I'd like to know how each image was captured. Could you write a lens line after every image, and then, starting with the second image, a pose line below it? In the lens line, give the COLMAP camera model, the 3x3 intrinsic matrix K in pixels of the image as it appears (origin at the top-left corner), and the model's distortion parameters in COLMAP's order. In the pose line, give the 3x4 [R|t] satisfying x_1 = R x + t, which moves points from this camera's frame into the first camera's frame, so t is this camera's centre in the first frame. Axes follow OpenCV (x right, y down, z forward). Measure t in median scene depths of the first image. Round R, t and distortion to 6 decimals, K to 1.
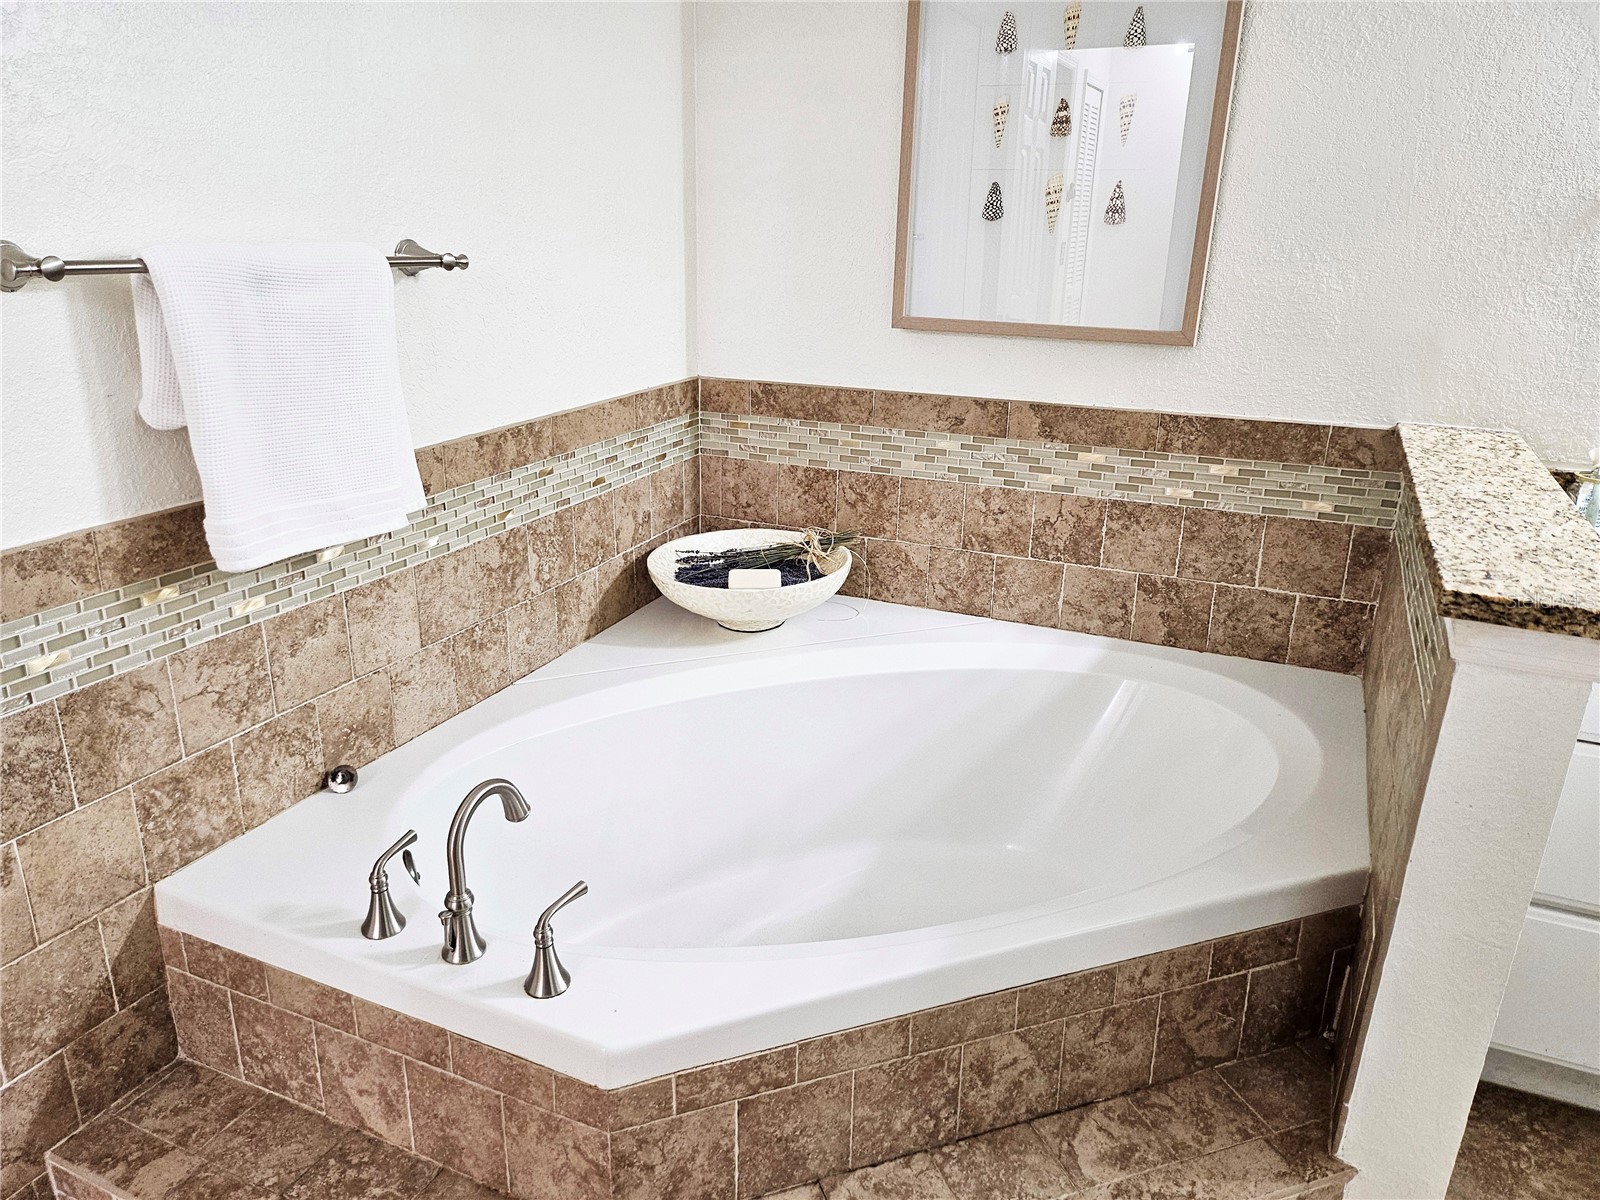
lens RADIAL K [[1125.6, 0, 797.6], [0, 1125.6, 599.6], [0, 0, 1]] dist [0.069033, -0.070793]
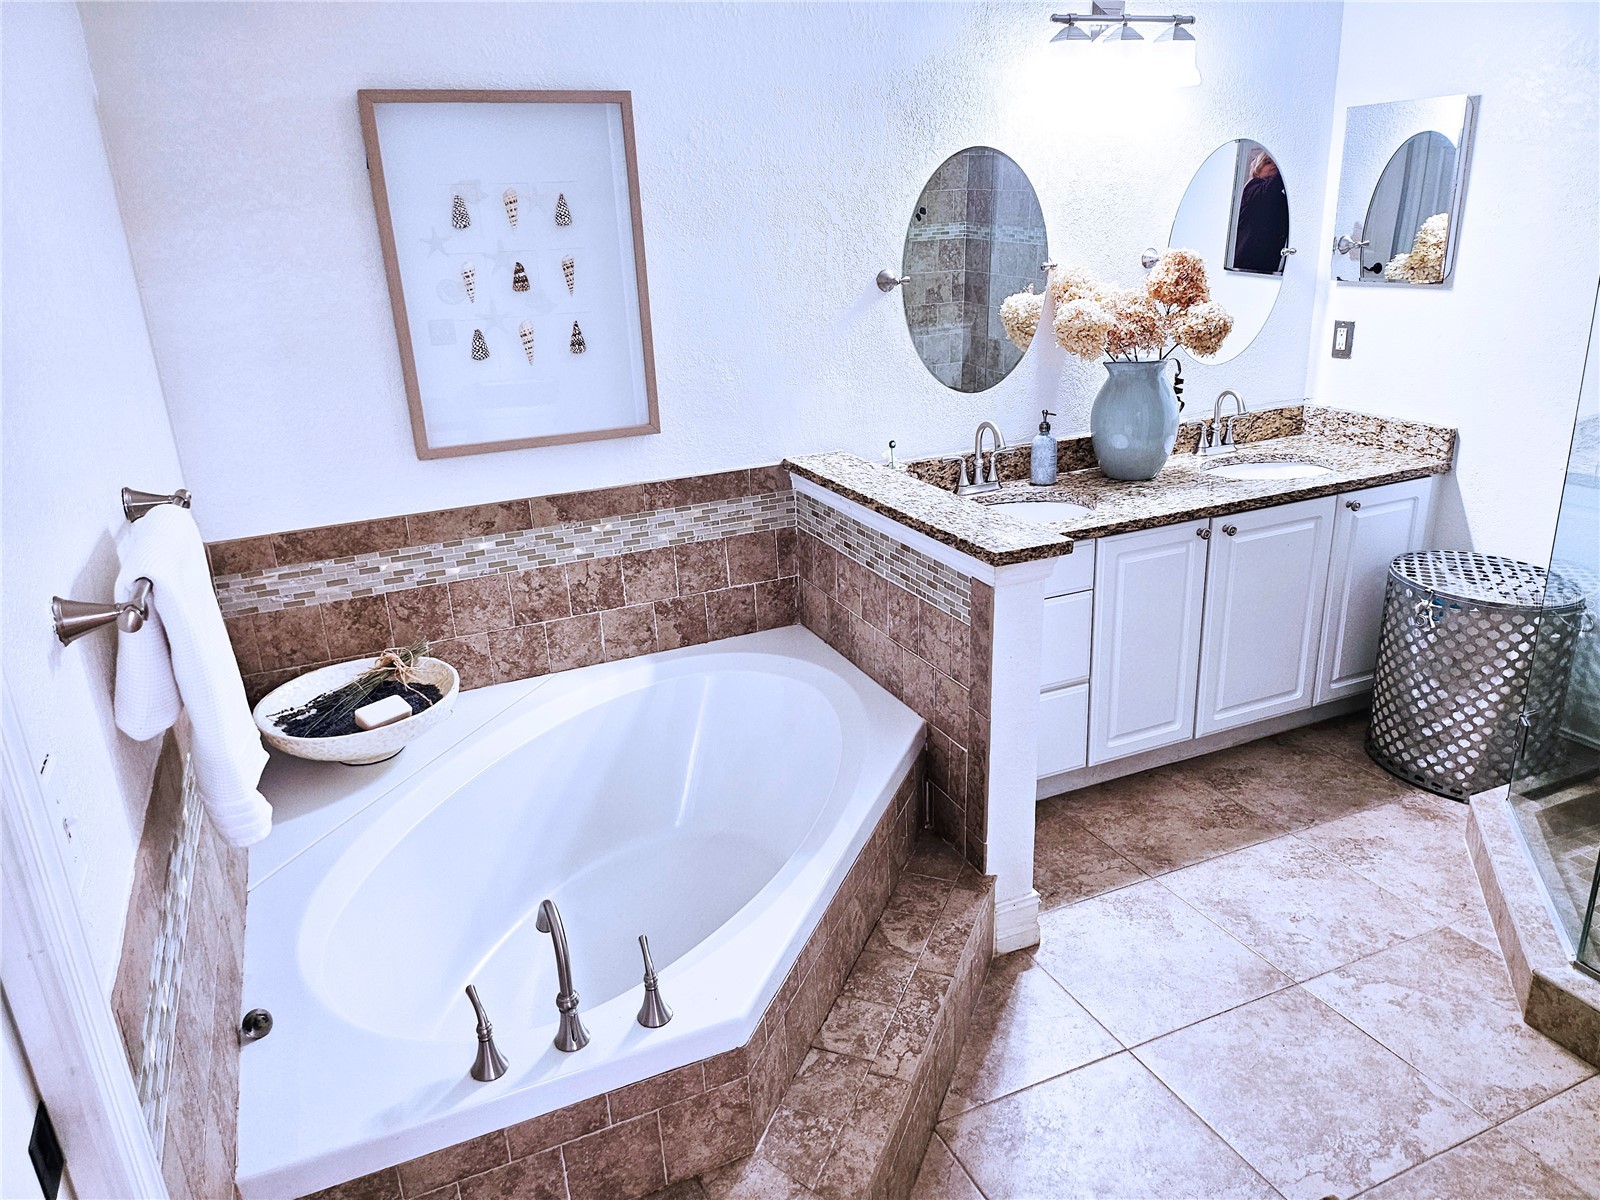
lens RADIAL K [[1125.6, 0, 809.7], [0, 1125.6, 607.8], [0, 0, 1]] dist [0.069033, -0.070793]
pose [[0.657624, -0.293993, 0.693613, -0.492292], [0.295832, 0.947528, 0.121134, -0.121241], [-0.692831, 0.125532, 0.710090, -0.065684]]
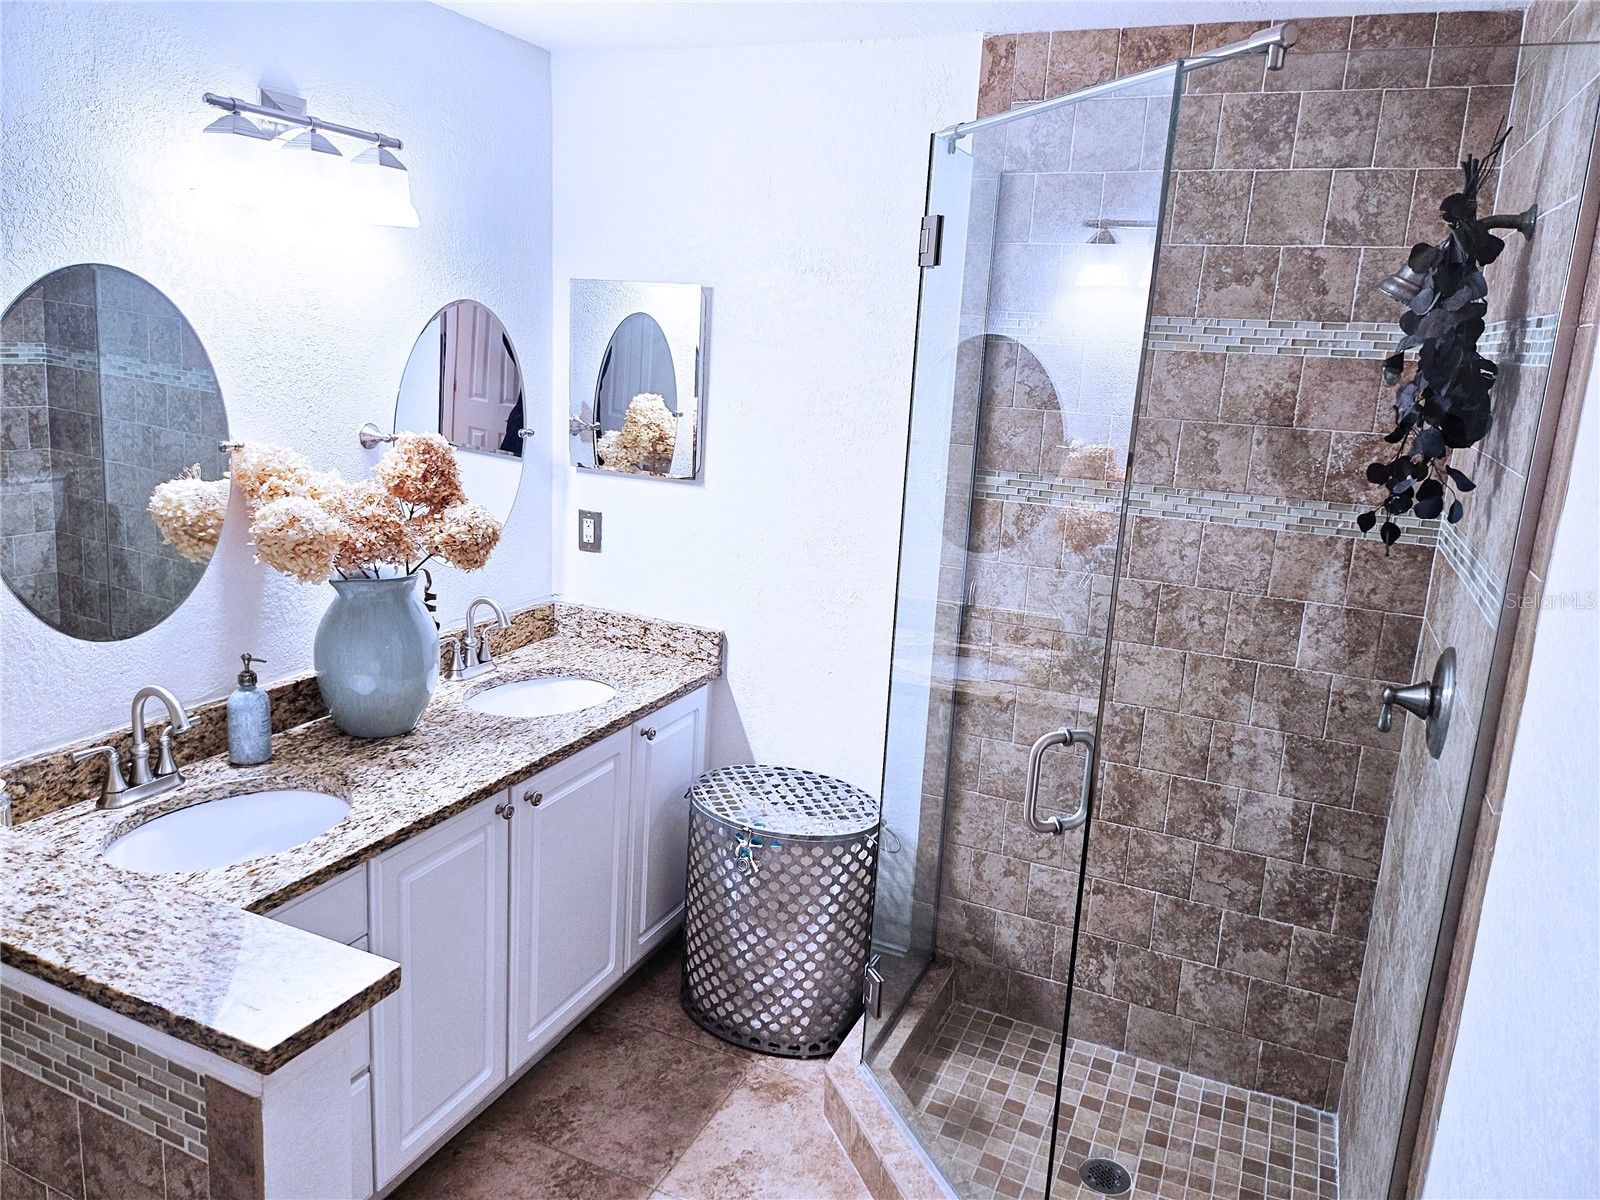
lens RADIAL K [[1125.6, 0, 812.1], [0, 1125.6, 592.4], [0, 0, 1]] dist [0.069033, -0.070793]
pose [[-0.007425, -0.235423, 0.971865, -0.157414], [0.264605, 0.936786, 0.228947, -0.241093], [-0.964328, 0.258860, 0.055338, 0.185471]]
